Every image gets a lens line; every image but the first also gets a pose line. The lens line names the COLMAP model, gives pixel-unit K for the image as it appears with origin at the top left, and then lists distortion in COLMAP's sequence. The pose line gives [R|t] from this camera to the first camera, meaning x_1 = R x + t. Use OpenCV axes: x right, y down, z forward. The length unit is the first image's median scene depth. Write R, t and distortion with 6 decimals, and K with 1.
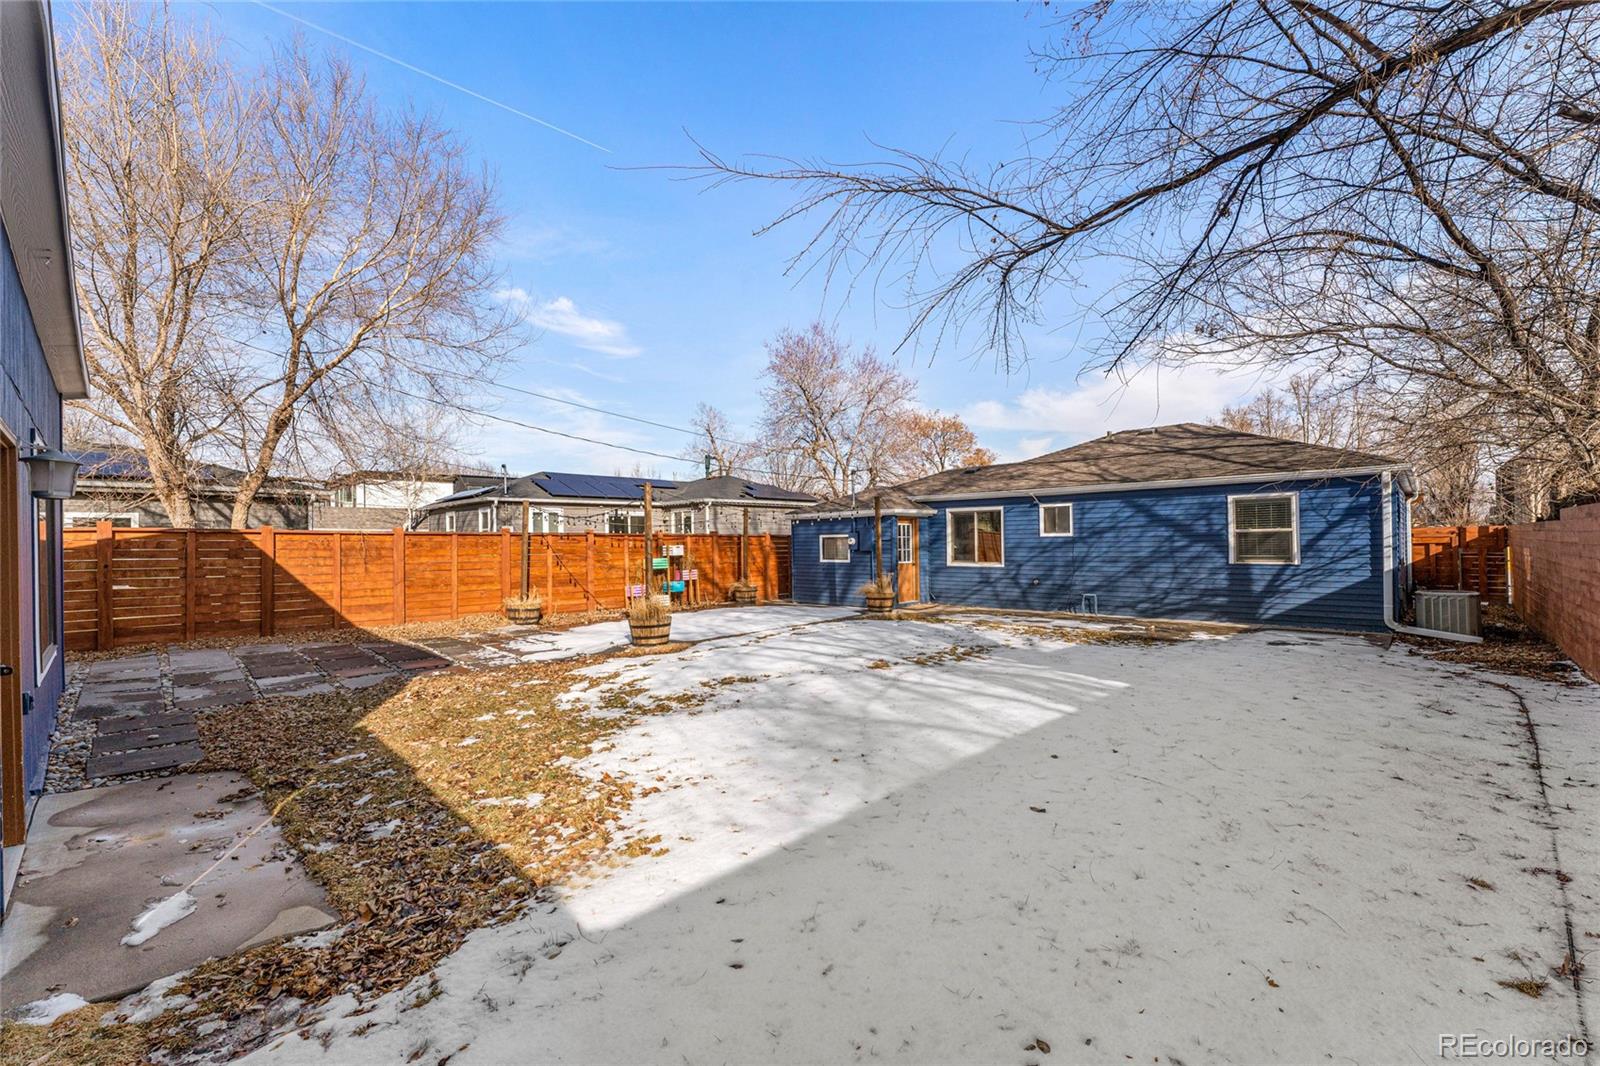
lens RADIAL K [[649.9, 0, 801.1], [0, 649.9, 542.1], [0, 0, 1]] dist [-0.003728, 0.000368]
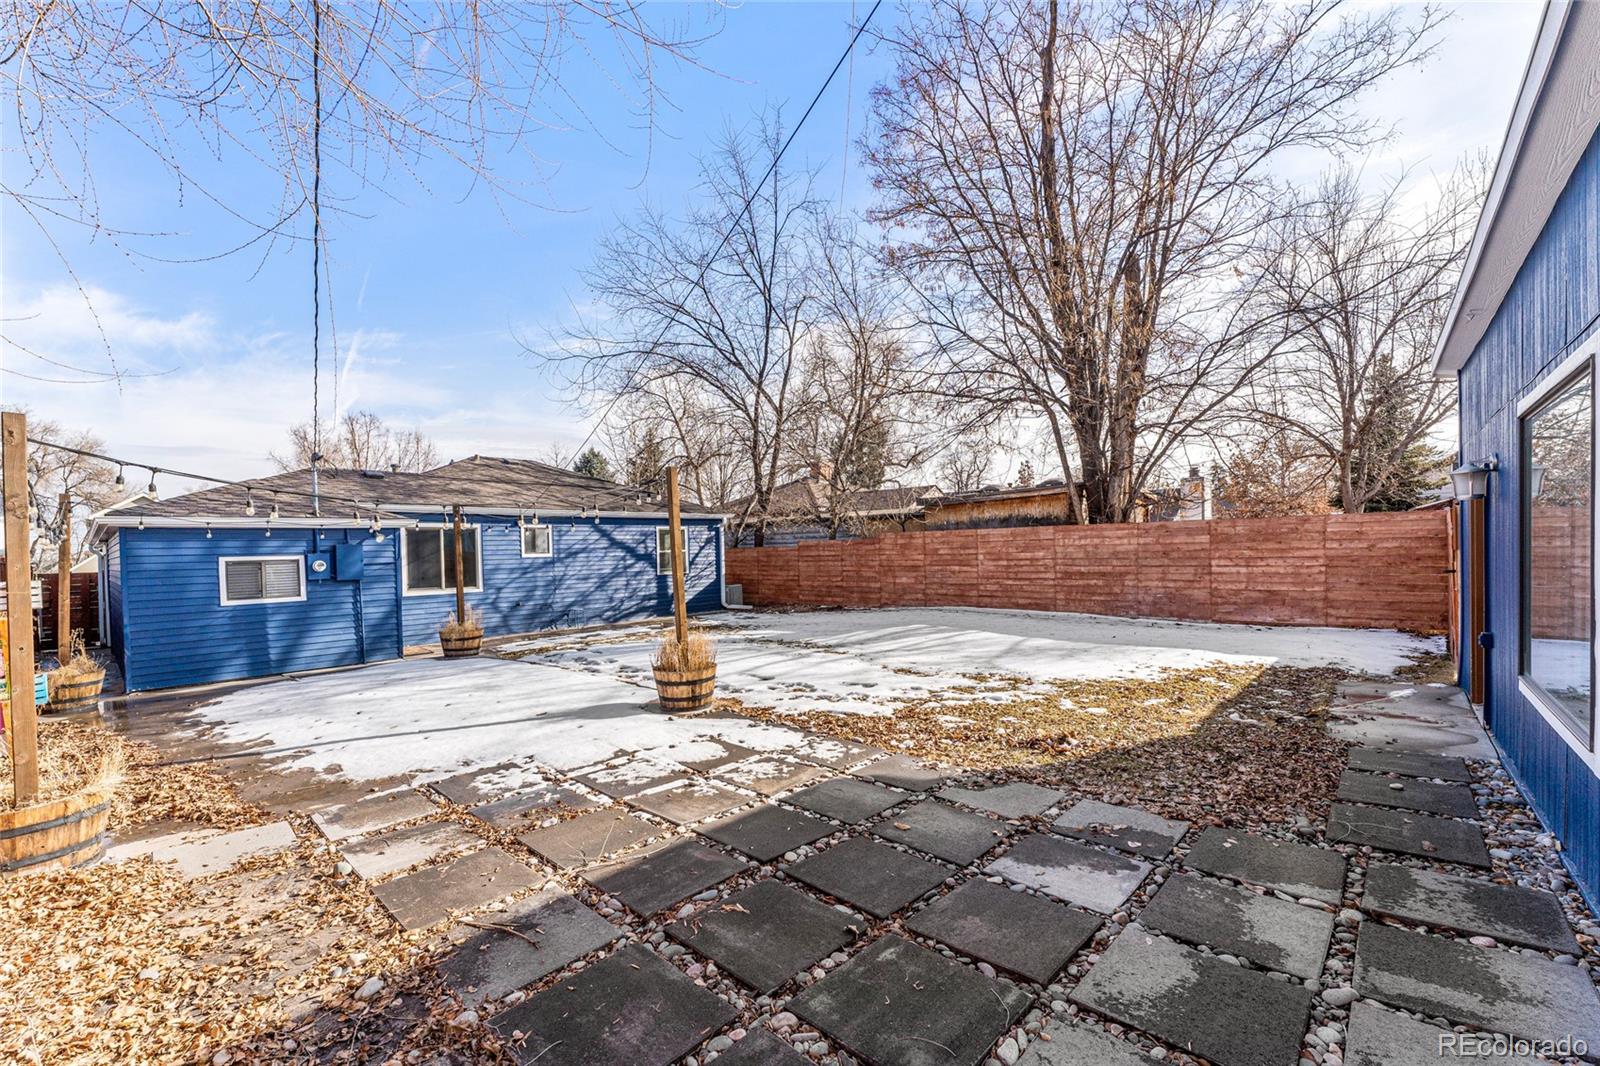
lens RADIAL K [[649.9, 0, 793.3], [0, 649.9, 572.6], [0, 0, 1]] dist [-0.003728, 0.000368]
pose [[-0.019197, -0.020412, 0.999607, -0.658319], [0.028383, 0.999377, 0.020953, 0.005432], [-0.999413, 0.028774, -0.018606, 0.649177]]
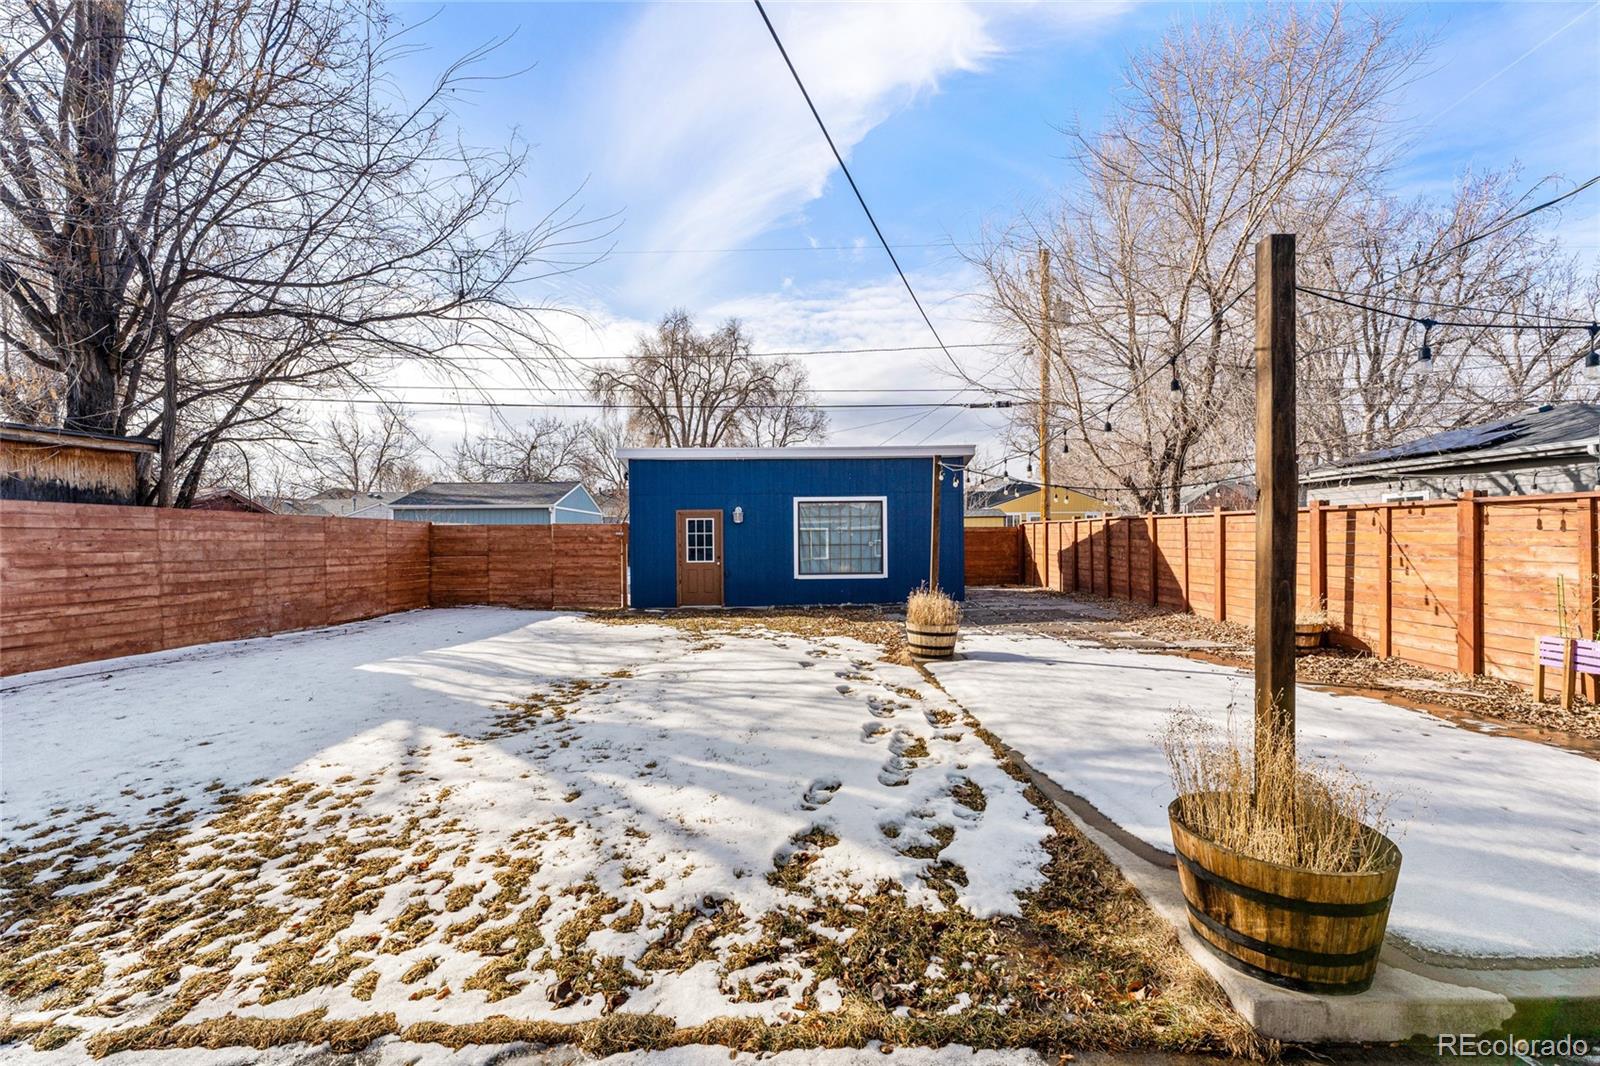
lens RADIAL K [[649.9, 0, 788.6], [0, 649.9, 540.8], [0, 0, 1]] dist [-0.003728, 0.000368]
pose [[-0.740807, 0.022018, -0.671357, 0.324532], [0.019374, 0.999747, 0.011410, 0.001069], [0.671438, -0.004555, -0.741047, 1.067744]]
